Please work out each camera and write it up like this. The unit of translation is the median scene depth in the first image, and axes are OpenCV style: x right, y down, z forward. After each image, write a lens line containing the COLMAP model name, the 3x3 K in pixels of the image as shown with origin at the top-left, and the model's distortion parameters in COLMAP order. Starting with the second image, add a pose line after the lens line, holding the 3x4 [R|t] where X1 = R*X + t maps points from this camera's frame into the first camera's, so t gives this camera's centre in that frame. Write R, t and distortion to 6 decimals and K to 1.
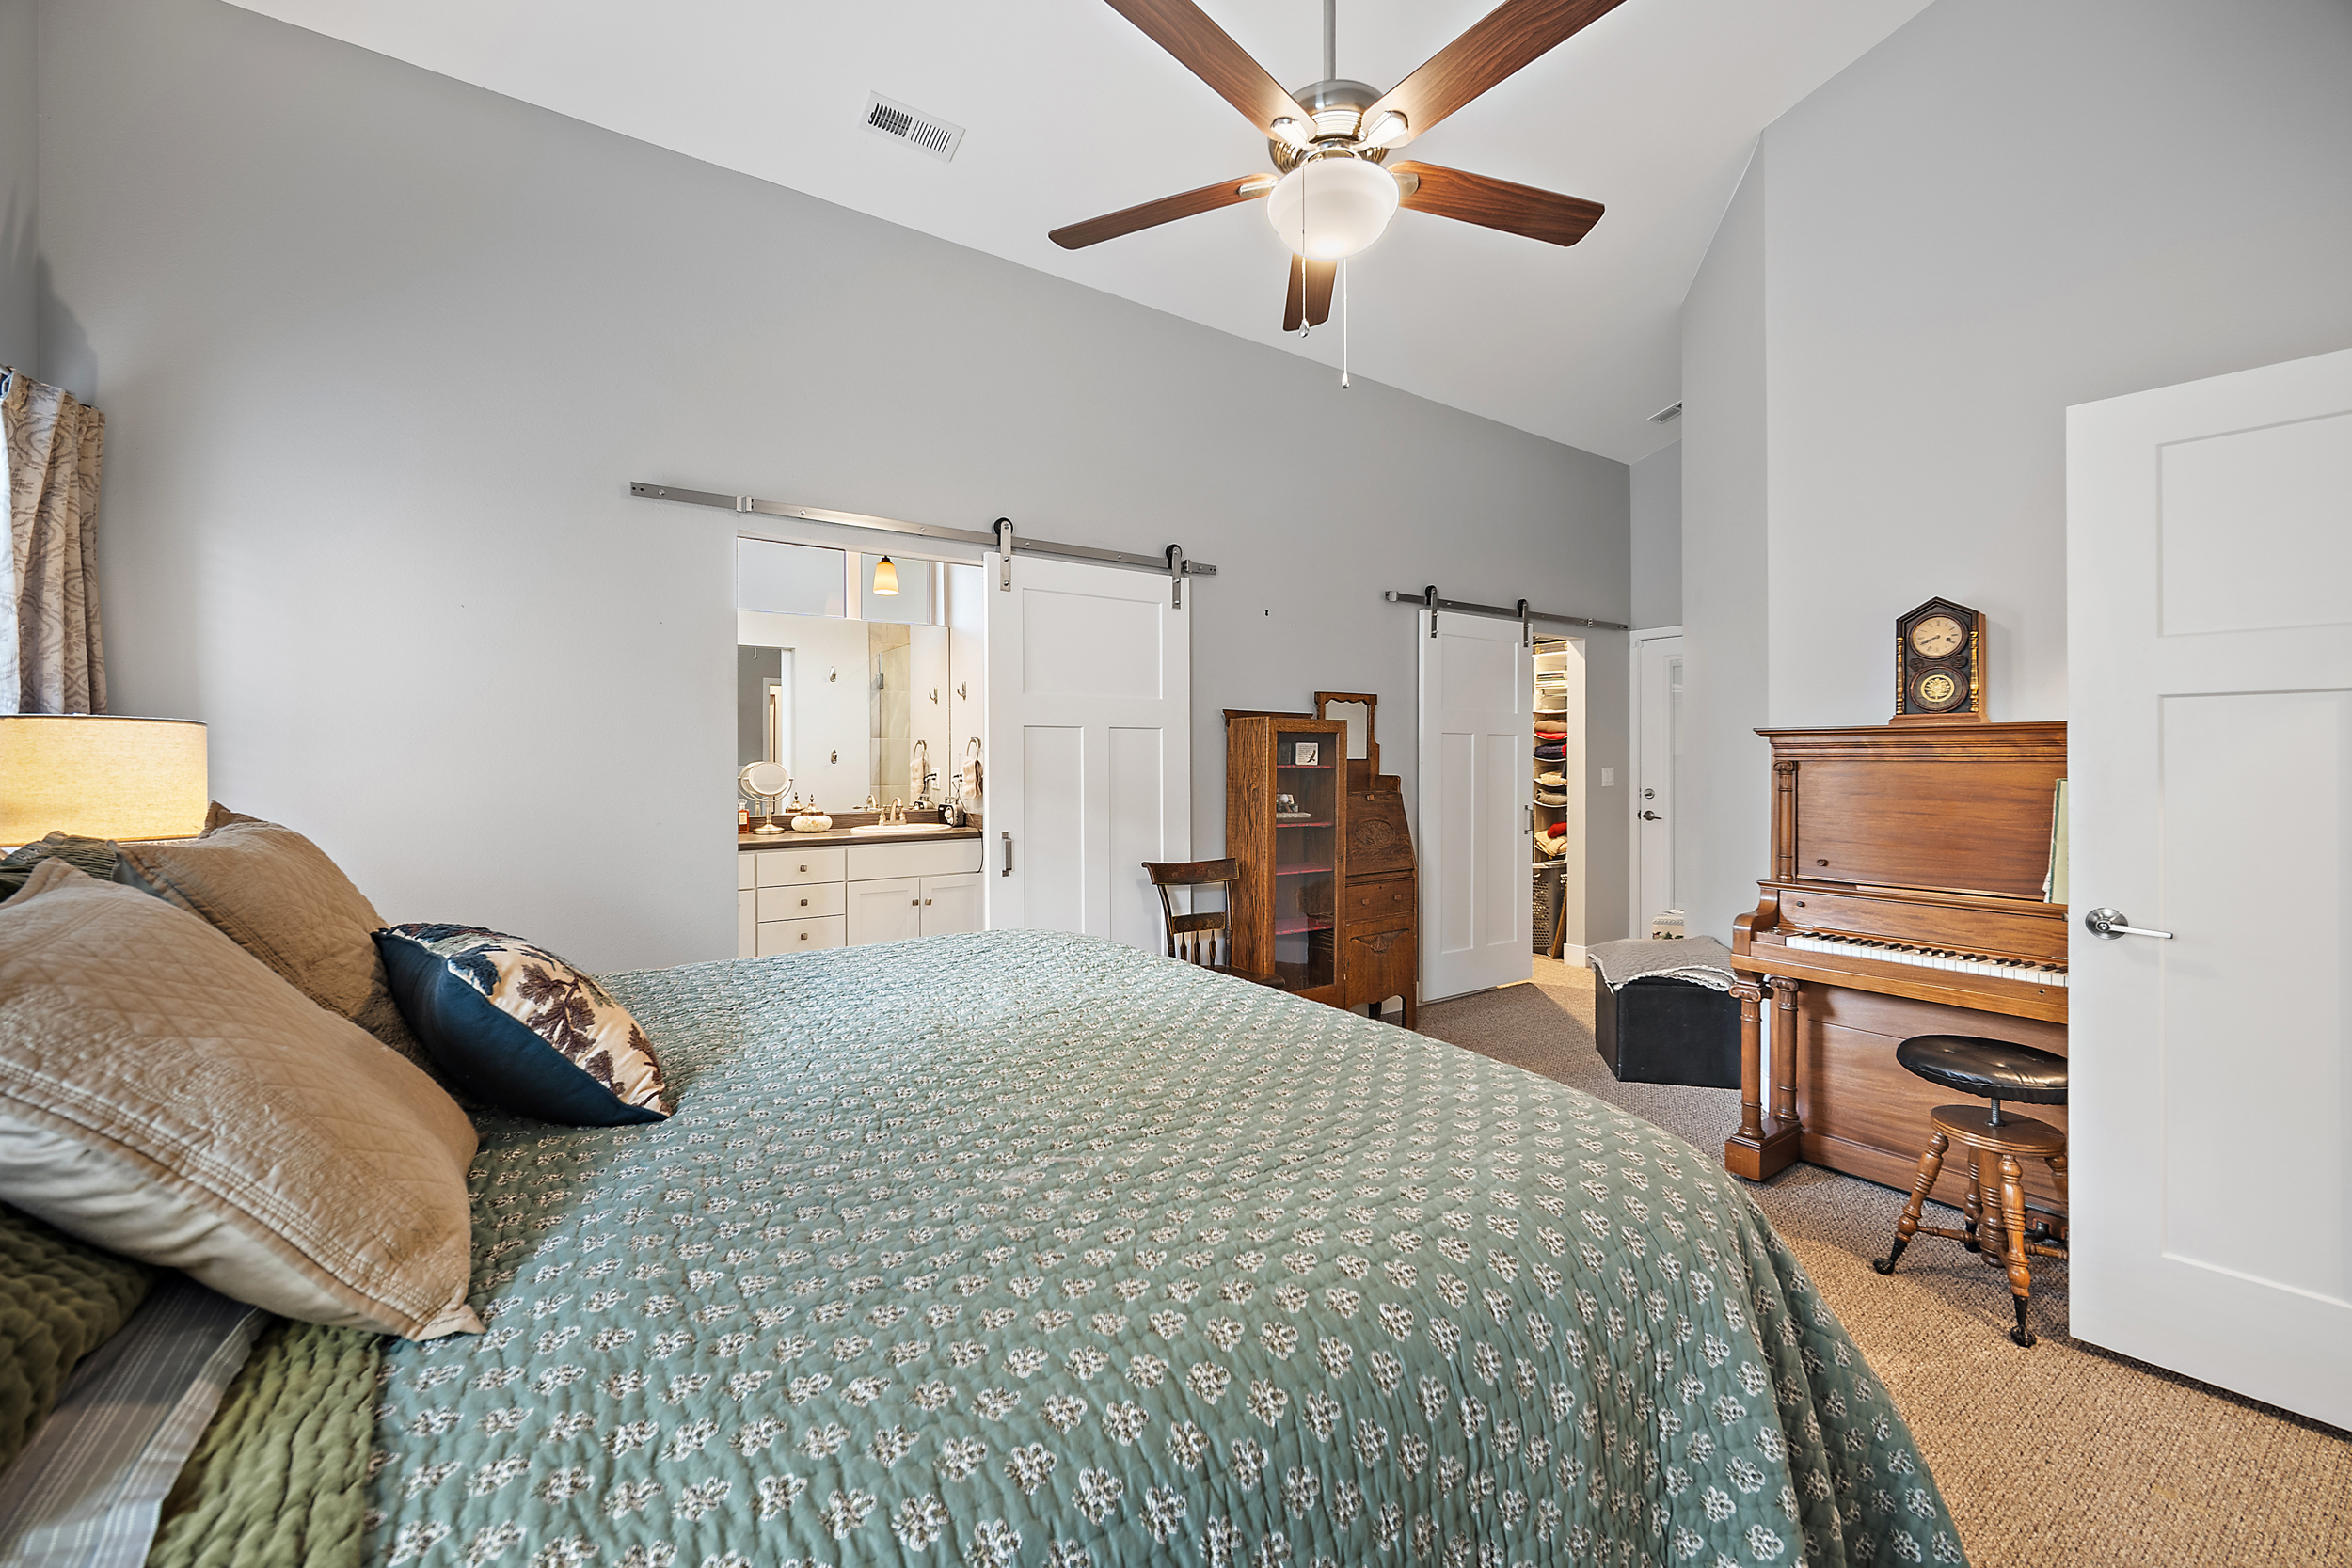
lens RADIAL K [[928.7, 0, 1175.8], [0, 928.7, 765.8], [0, 0, 1]] dist [0.001833, 0.000242]
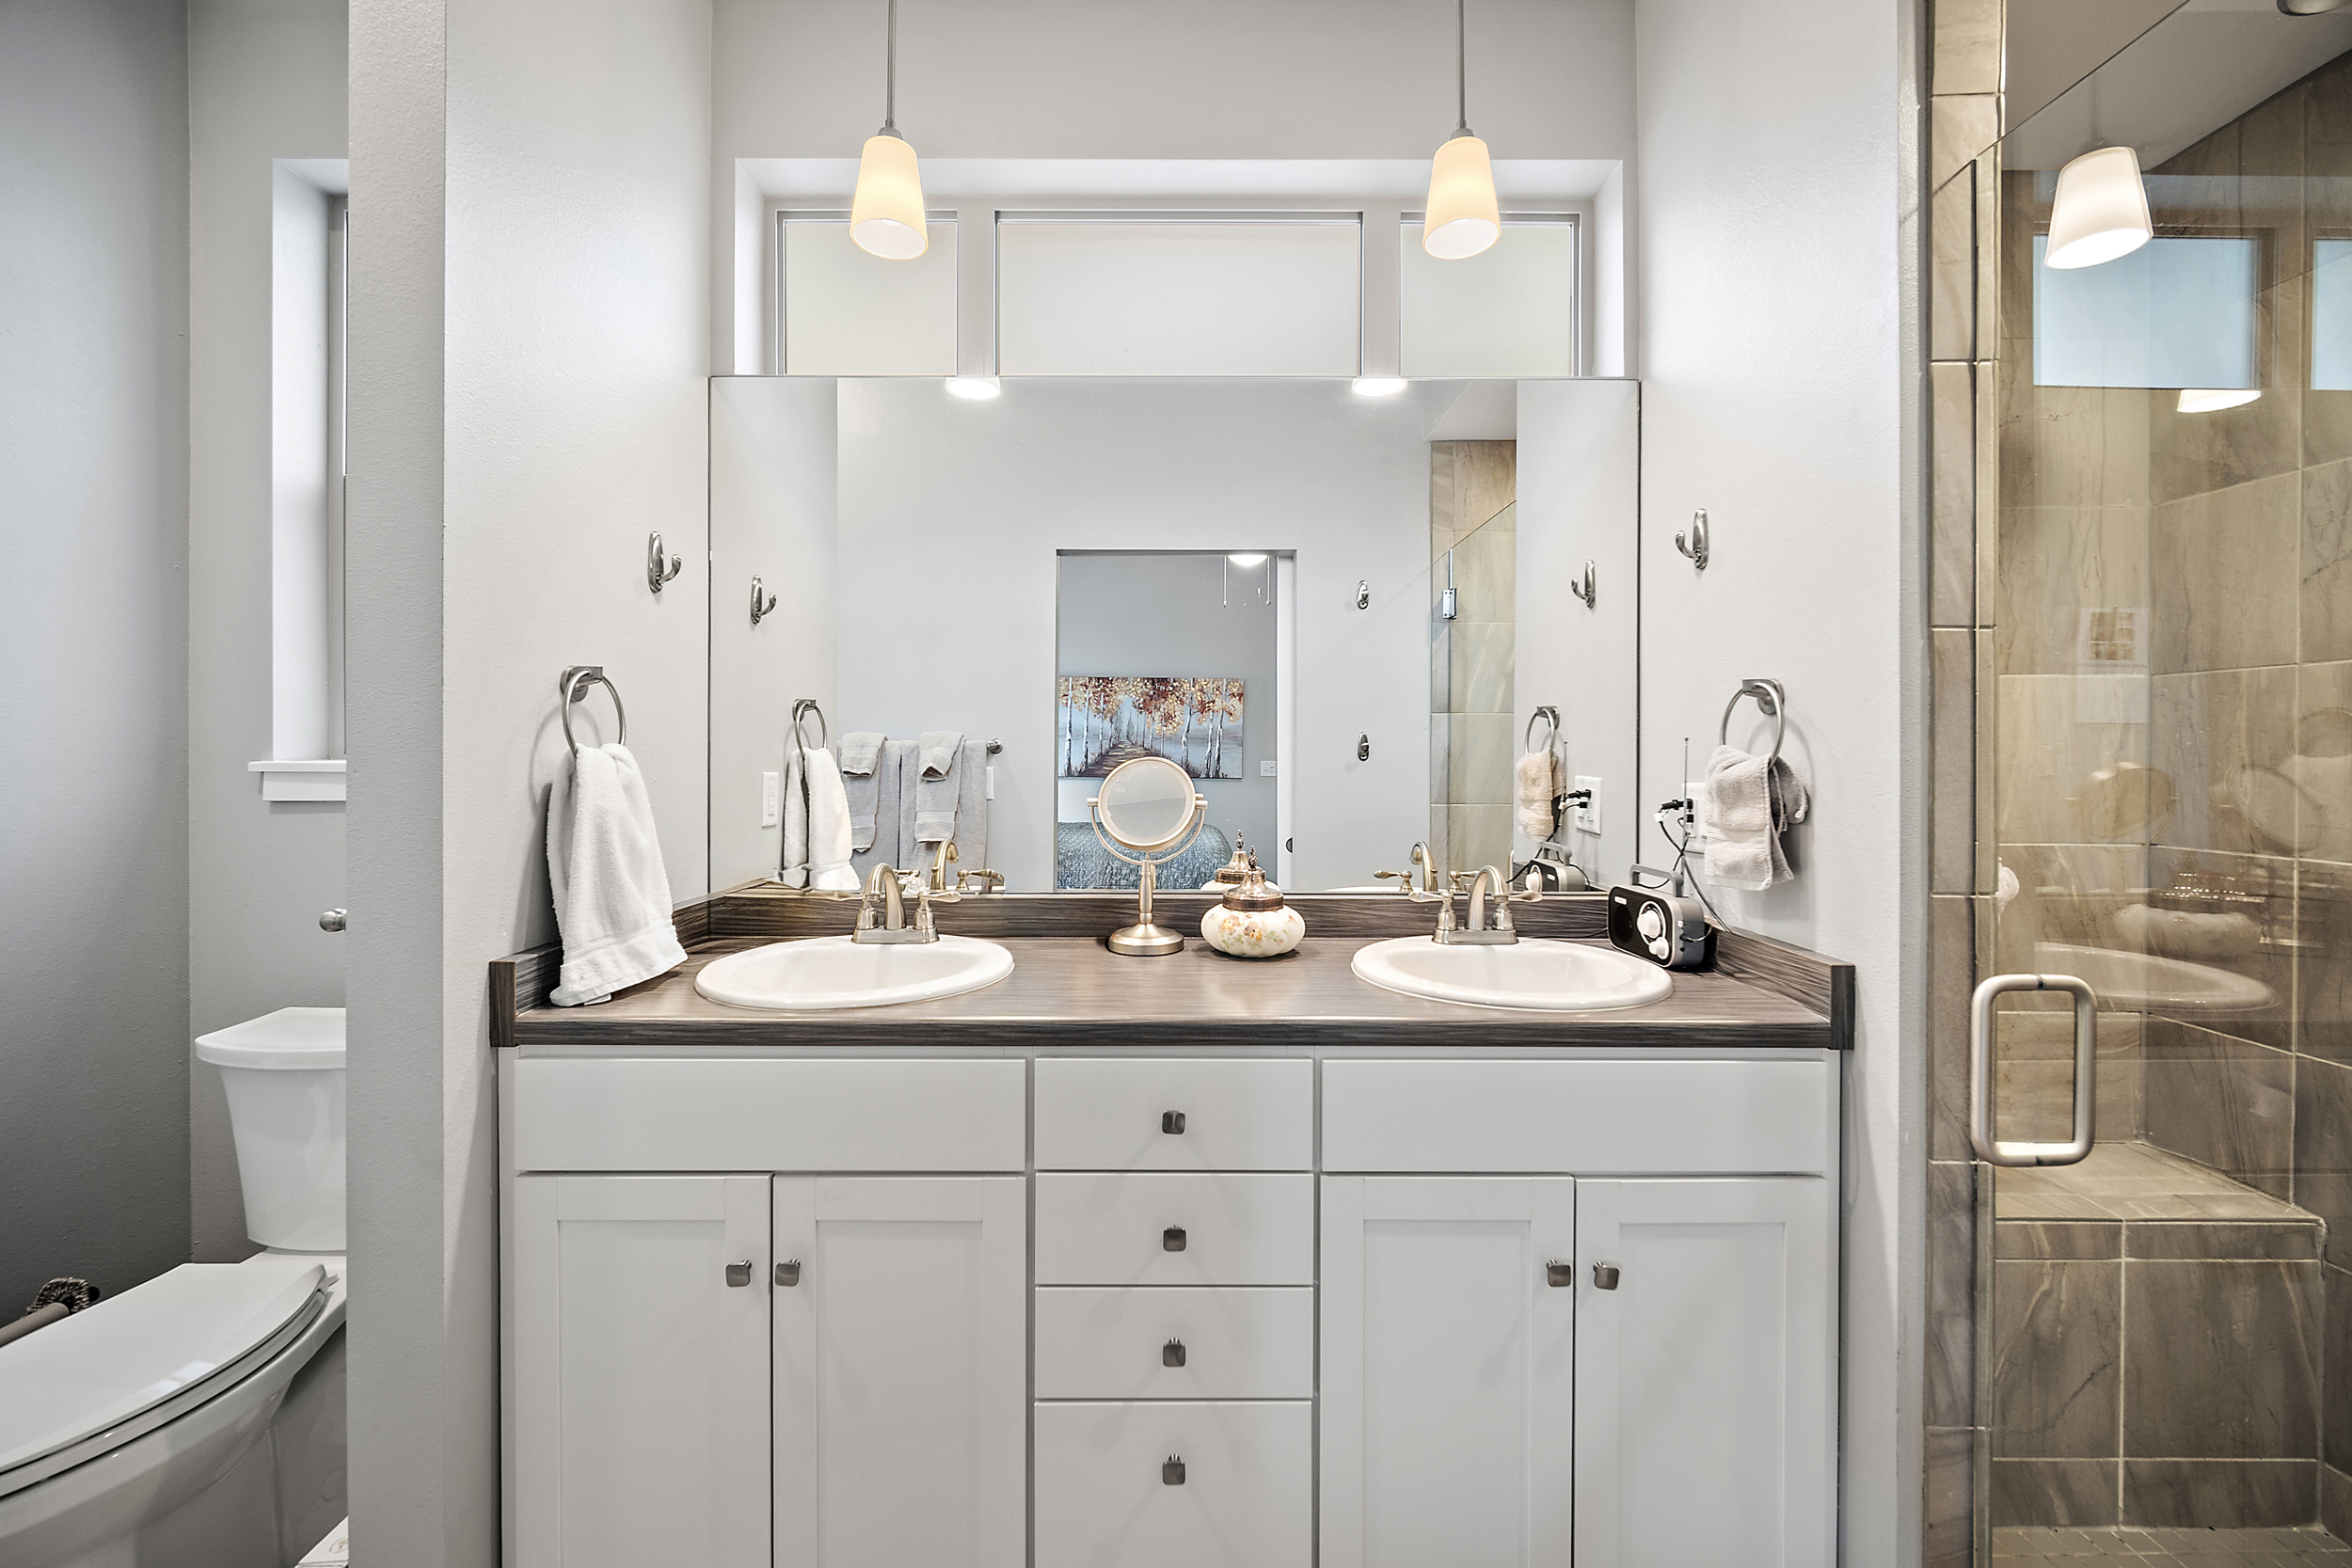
lens RADIAL K [[936.5, 0, 1179.1], [0, 936.5, 754.6], [0, 0, 1]] dist [0.003232, -0.000079]
pose [[0.827461, 0.003846, -0.561510, -0.217837], [-0.007411, 0.999964, -0.004072, -0.004532], [0.561474, 0.007531, 0.827460, 0.705131]]
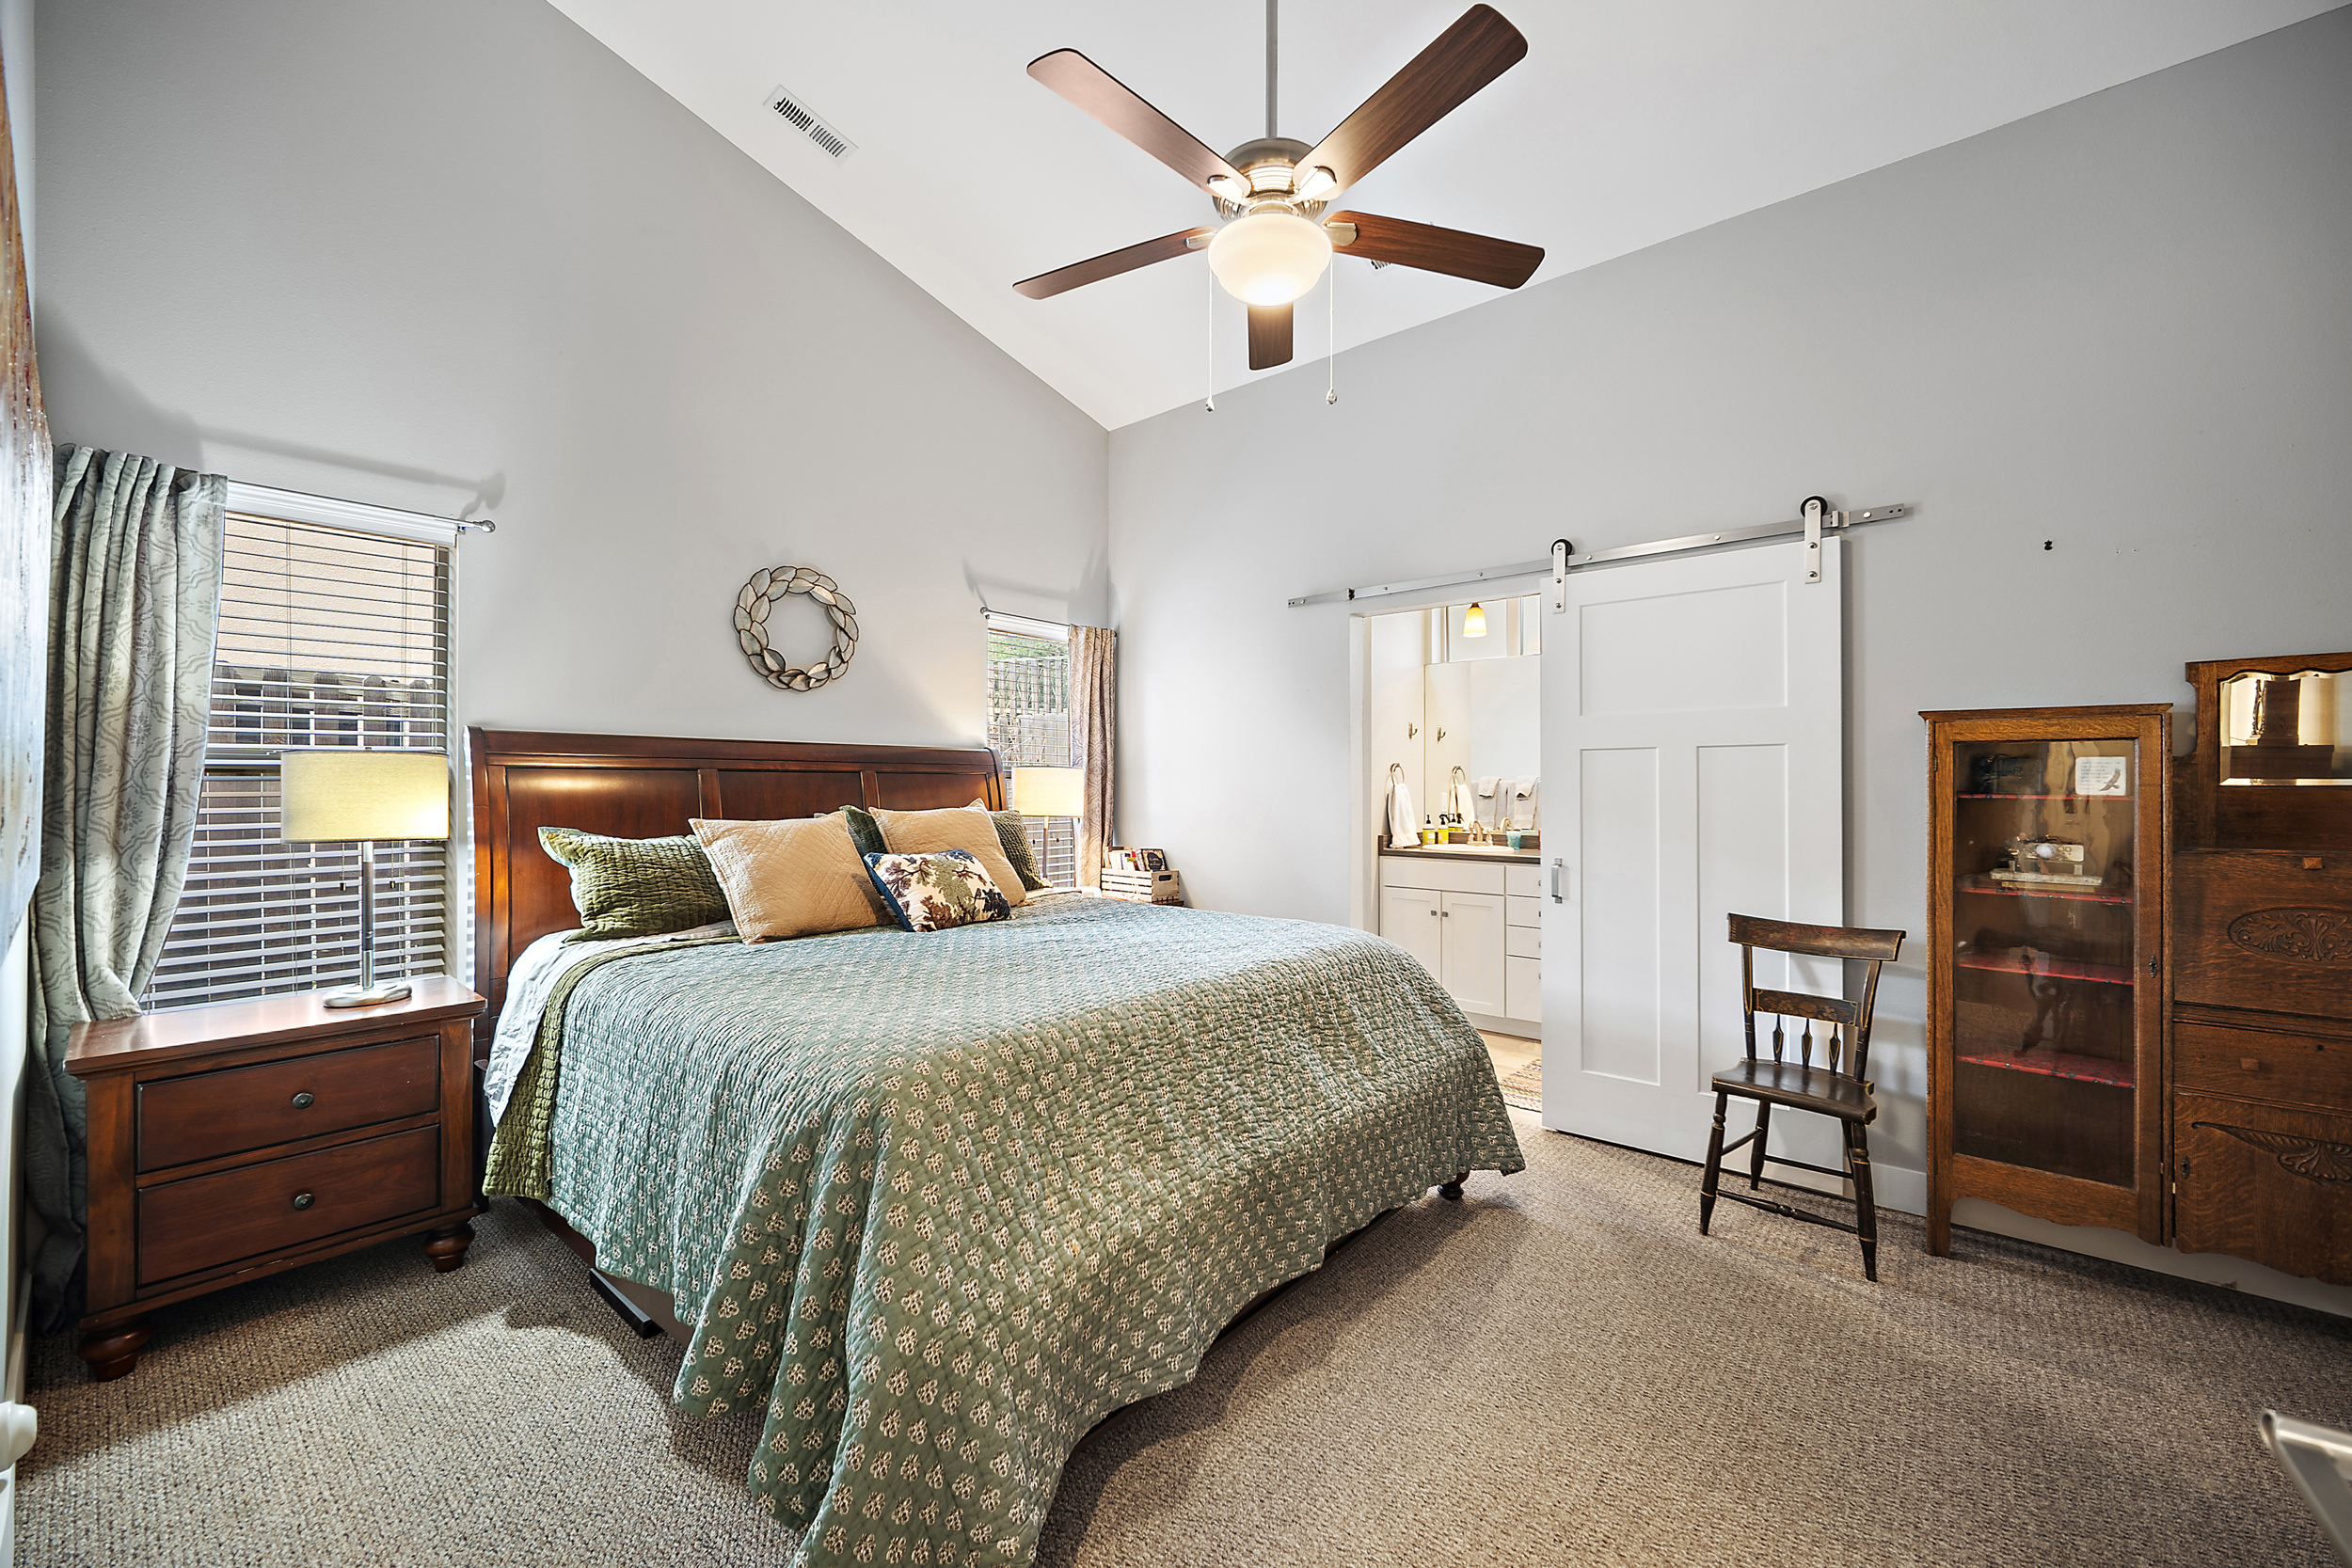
lens RADIAL K [[928.7, 0, 1173.3], [0, 928.7, 782.4], [0, 0, 1]] dist [0.001833, 0.000242]
pose [[0.260646, -0.002473, -0.965431, 0.510346], [-0.009726, 0.999939, -0.005187, -0.000093], [0.965385, 0.010741, 0.260606, 0.271153]]
